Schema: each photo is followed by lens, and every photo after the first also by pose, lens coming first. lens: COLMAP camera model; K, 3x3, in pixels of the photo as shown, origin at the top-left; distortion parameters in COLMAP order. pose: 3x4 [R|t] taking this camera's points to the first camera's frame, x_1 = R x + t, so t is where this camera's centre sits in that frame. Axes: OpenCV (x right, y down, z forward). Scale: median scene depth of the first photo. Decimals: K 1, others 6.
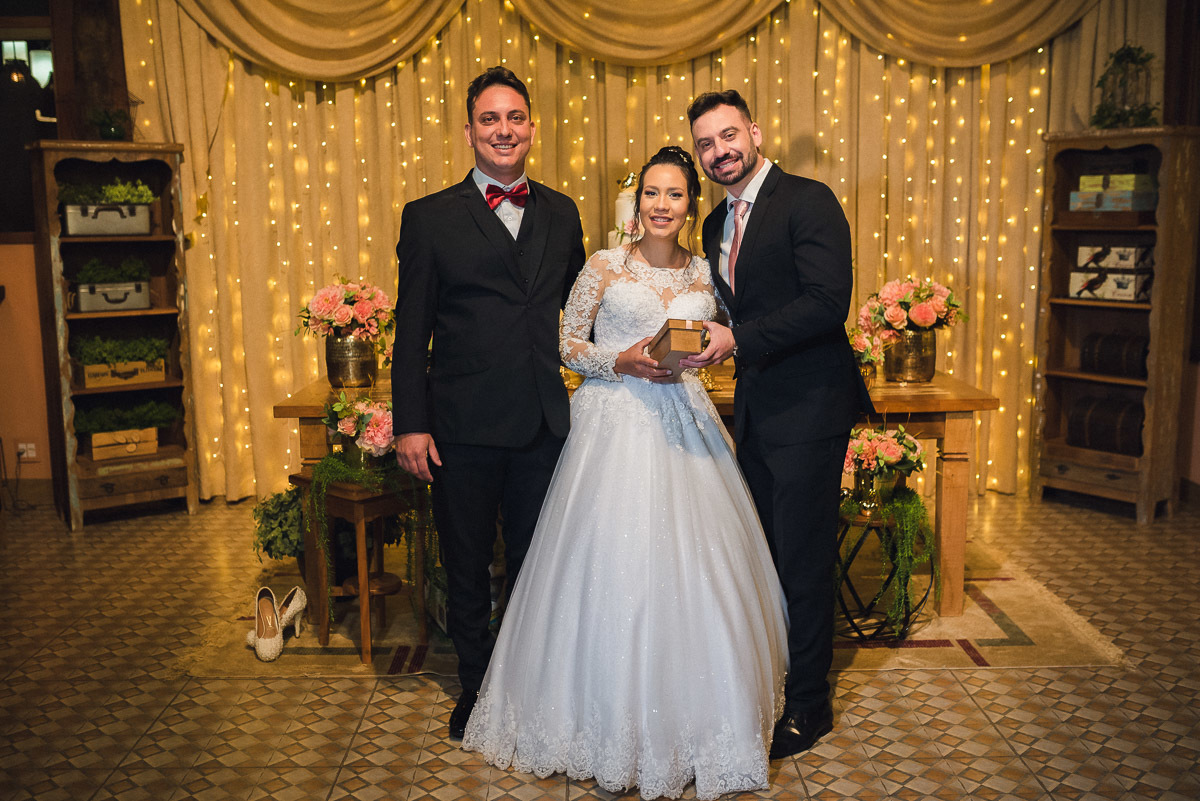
lens RADIAL K [[1196.7, 0, 595.1], [0, 1196.7, 411.8], [0, 0, 1]] dist [-0.020083, 0.023557]
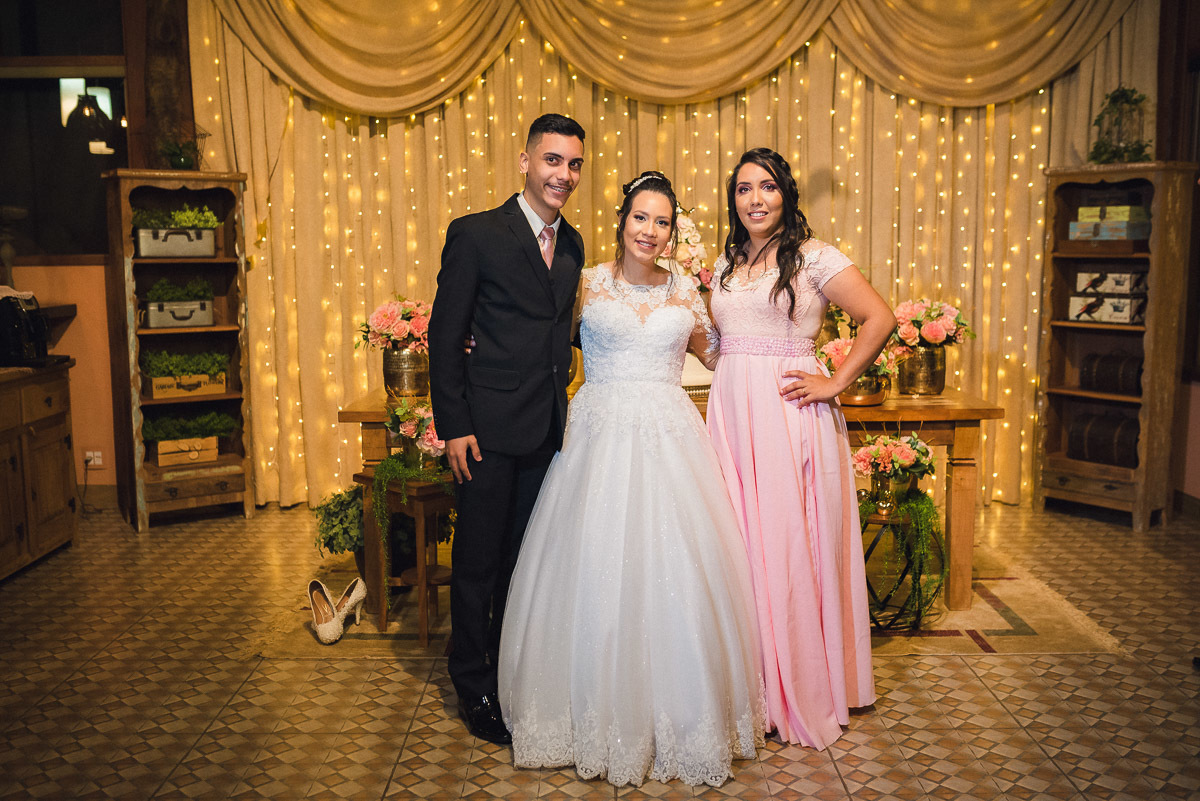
lens RADIAL K [[1165.9, 0, 605.2], [0, 1165.9, 411.0], [0, 0, 1]] dist [-0.019640, 0.024319]
pose [[0.999977, 0.006031, -0.003131, -0.016123], [-0.006106, 0.999678, -0.024646, 0.014142], [0.002982, 0.024665, 0.999691, -0.044655]]
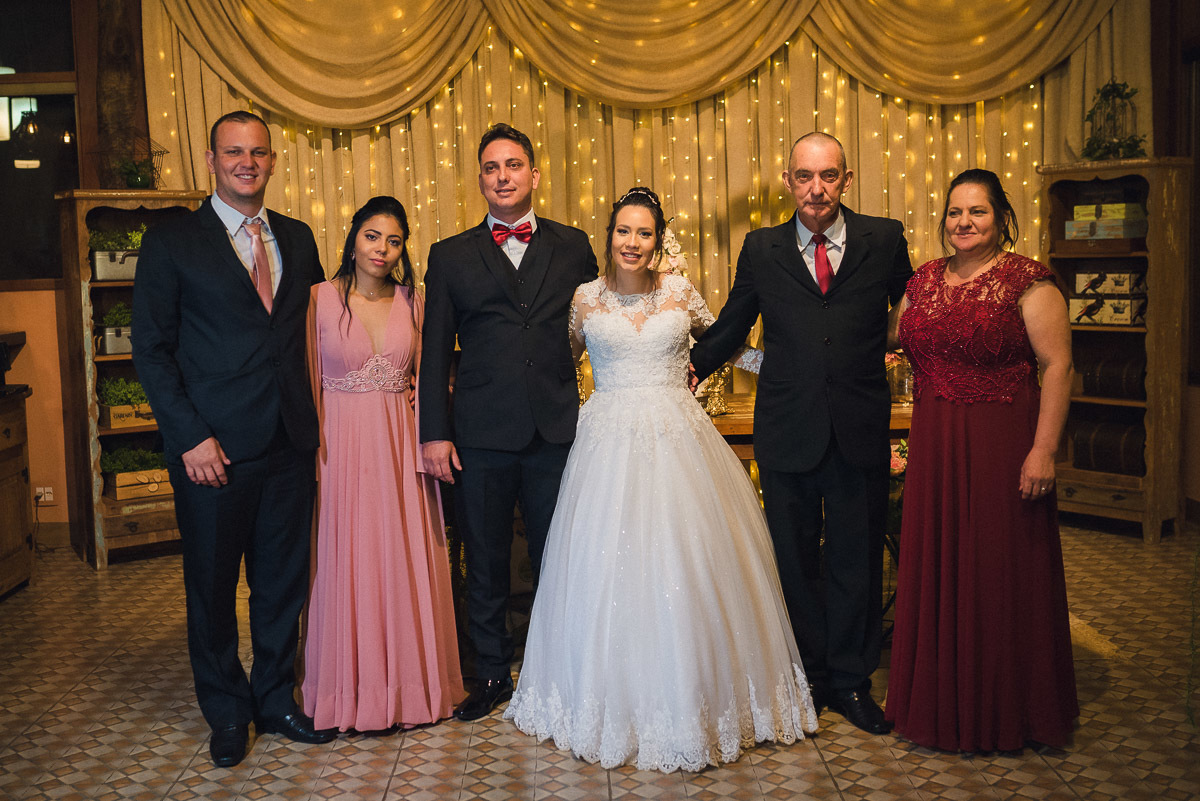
lens RADIAL K [[1335.7, 0, 586.6], [0, 1335.7, 388.2], [0, 0, 1]] dist [-0.009209, -0.005546]
pose [[0.999830, -0.018326, 0.001896, -0.020585], [0.018411, 0.997708, -0.065109, 0.026766], [-0.000699, 0.065133, 0.997876, -0.139320]]
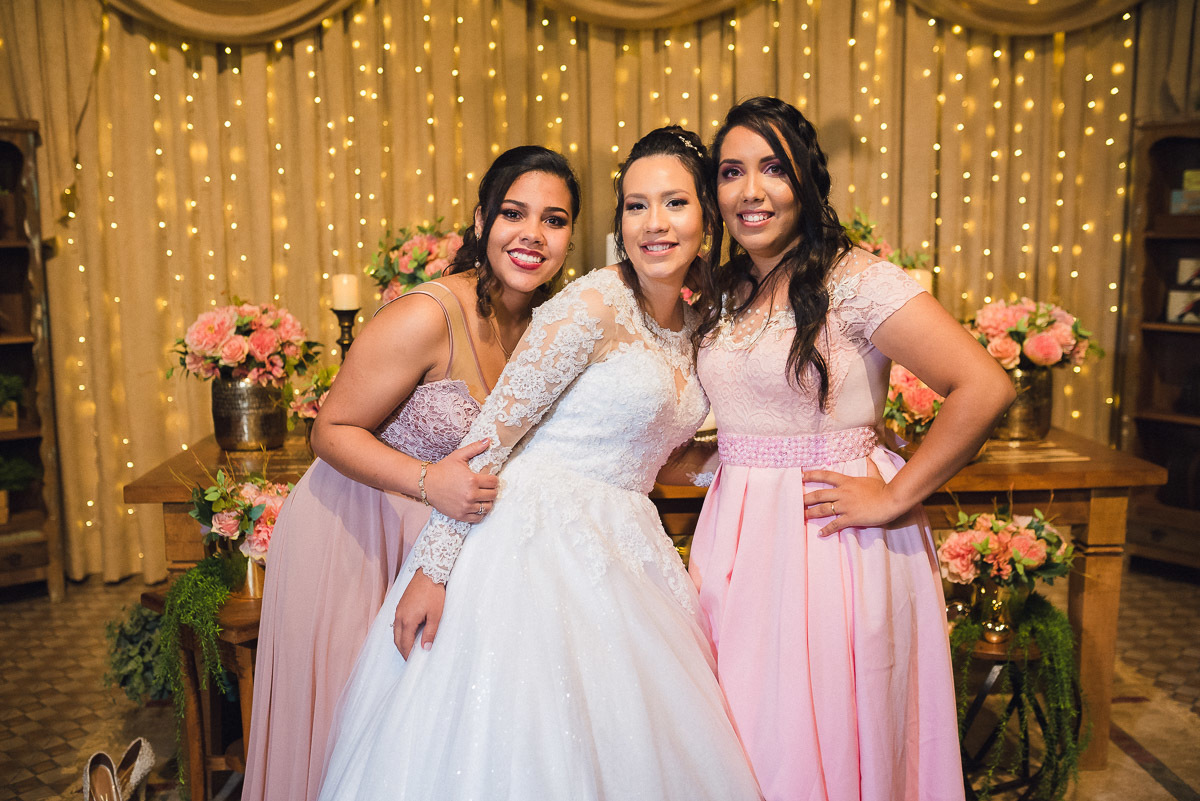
lens RADIAL K [[1165.9, 0, 605.2], [0, 1165.9, 411.0], [0, 0, 1]] dist [-0.019640, 0.024319]
pose [[0.998597, -0.003532, 0.052834, -0.022492], [0.004176, 0.999918, -0.012088, -0.027884], [-0.052787, 0.012292, 0.998530, 0.237552]]
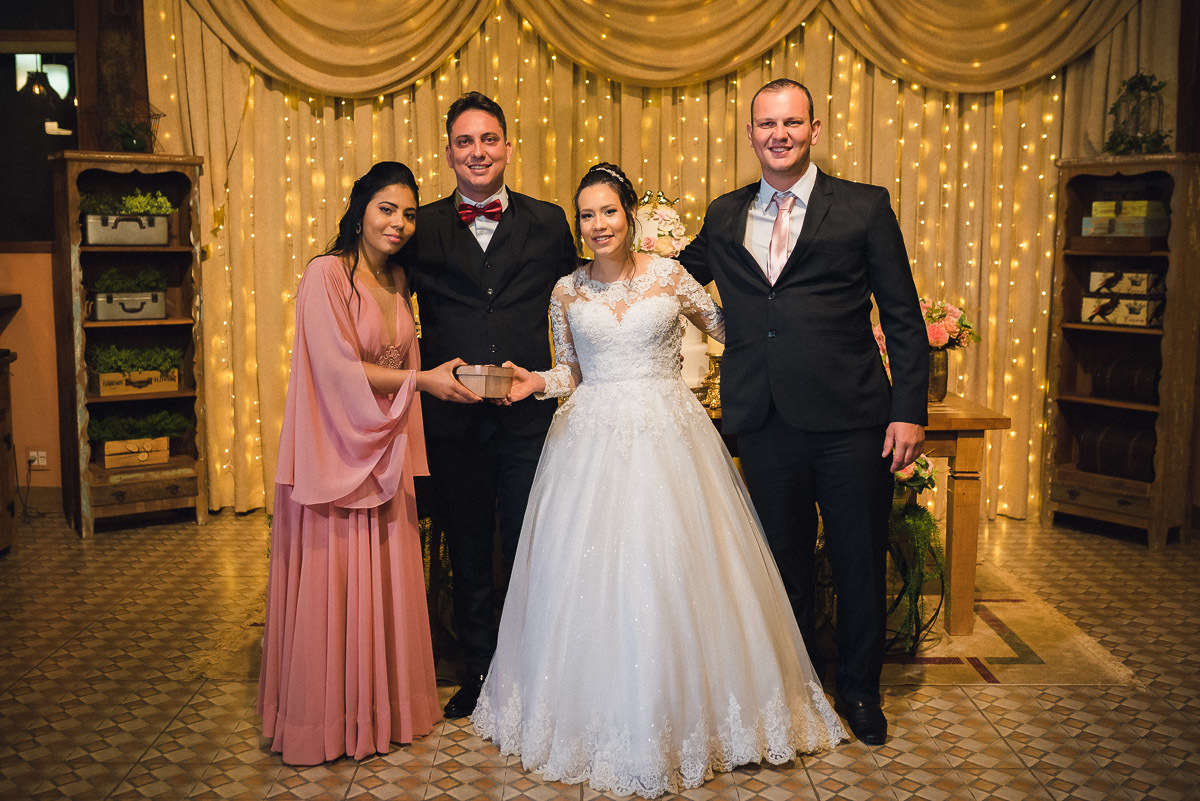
lens RADIAL K [[1224.6, 0, 583.0], [0, 1224.6, 401.1], [0, 0, 1]] dist [-0.020476, 0.027230]
pose [[0.999810, 0.016859, -0.009825, -0.009286], [-0.017161, 0.999356, -0.031525, 0.009573], [0.009288, 0.031687, 0.999455, -0.025329]]
